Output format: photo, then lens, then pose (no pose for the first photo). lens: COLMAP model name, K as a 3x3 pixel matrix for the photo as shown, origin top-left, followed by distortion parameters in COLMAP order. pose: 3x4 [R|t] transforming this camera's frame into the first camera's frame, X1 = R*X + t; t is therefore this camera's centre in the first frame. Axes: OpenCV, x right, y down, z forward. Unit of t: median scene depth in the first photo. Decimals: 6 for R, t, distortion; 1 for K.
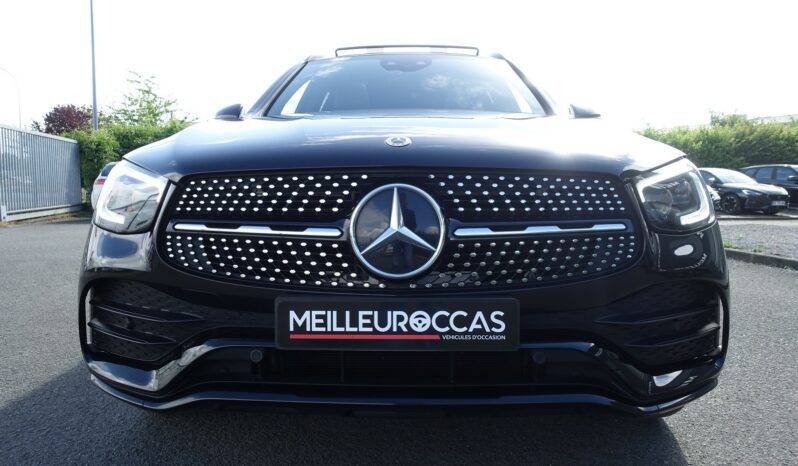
lens RADIAL K [[548.4, 0, 399.0], [0, 548.4, 233.0], [0, 0, 1]] dist [-0.002137, -0.000849]
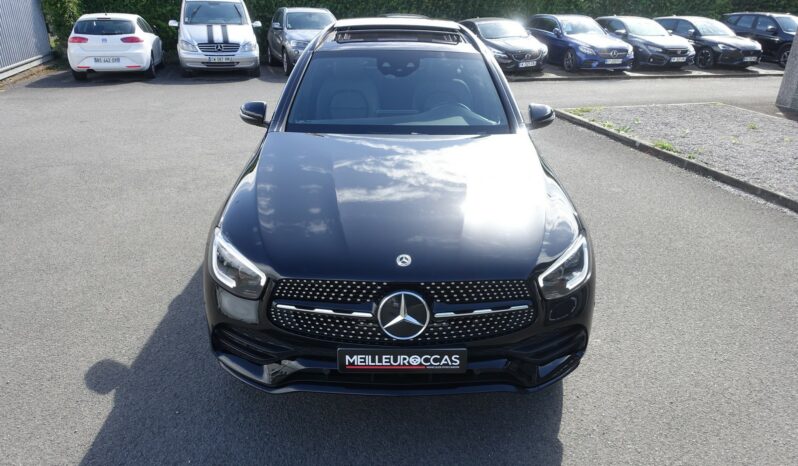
lens RADIAL K [[548.4, 0, 399.0], [0, 548.4, 233.0], [0, 0, 1]] dist [-0.002137, -0.000849]
pose [[0.999081, -0.002306, 0.042798, -0.093162], [-0.011188, 0.949904, 0.312342, -0.814410], [-0.041374, -0.312534, 0.949005, -0.636410]]
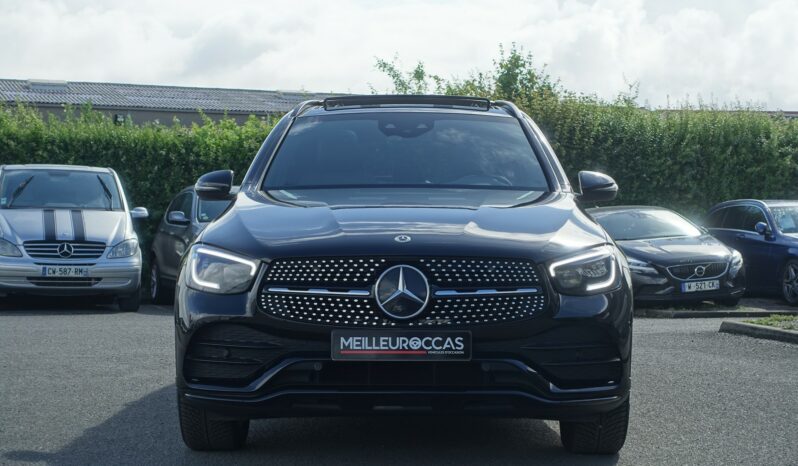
lens RADIAL K [[1461.2, 0, 399.0], [0, 1461.2, 233.0], [0, 0, 1]] dist [-0.035246, -0.024426]
pose [[0.999917, 0.004495, 0.012060, -0.068606], [-0.003488, 0.996610, -0.082201, 0.185430], [-0.012388, 0.082152, 0.996543, -3.536051]]
